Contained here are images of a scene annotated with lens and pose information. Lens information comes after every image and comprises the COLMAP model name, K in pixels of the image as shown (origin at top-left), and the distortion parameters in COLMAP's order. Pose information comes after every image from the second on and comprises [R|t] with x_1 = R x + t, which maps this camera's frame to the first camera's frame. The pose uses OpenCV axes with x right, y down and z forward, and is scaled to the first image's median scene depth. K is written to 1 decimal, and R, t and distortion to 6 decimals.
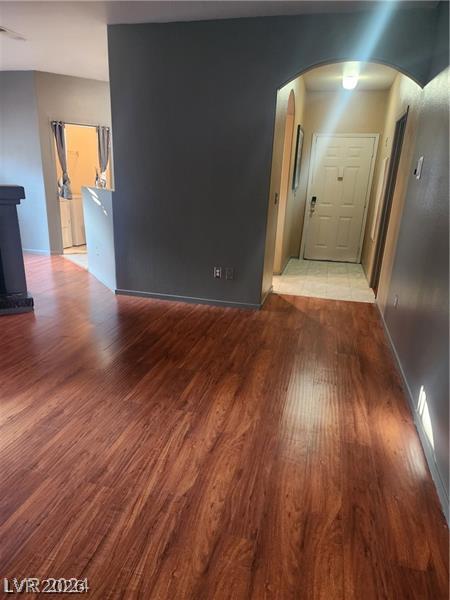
lens RADIAL K [[397.3, 0, 219.7], [0, 397.3, 303.6], [0, 0, 1]] dist [0.092408, -0.088736]
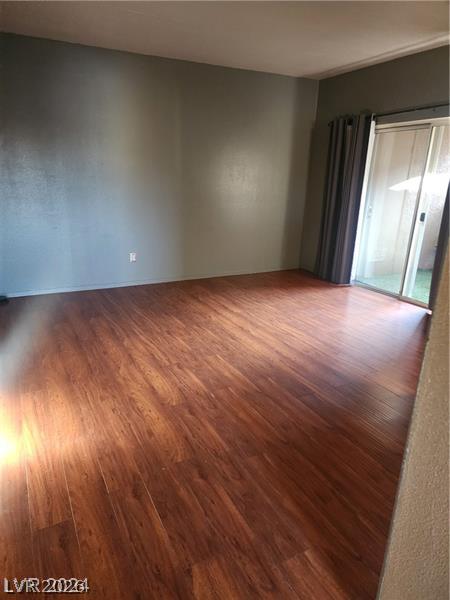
lens RADIAL K [[397.3, 0, 219.7], [0, 397.3, 303.6], [0, 0, 1]] dist [0.092408, -0.088736]
pose [[-0.738992, 0.155137, -0.655609, 0.703944], [-0.249907, 0.840579, 0.480597, -0.636308], [0.625650, 0.518999, -0.582411, 1.987963]]
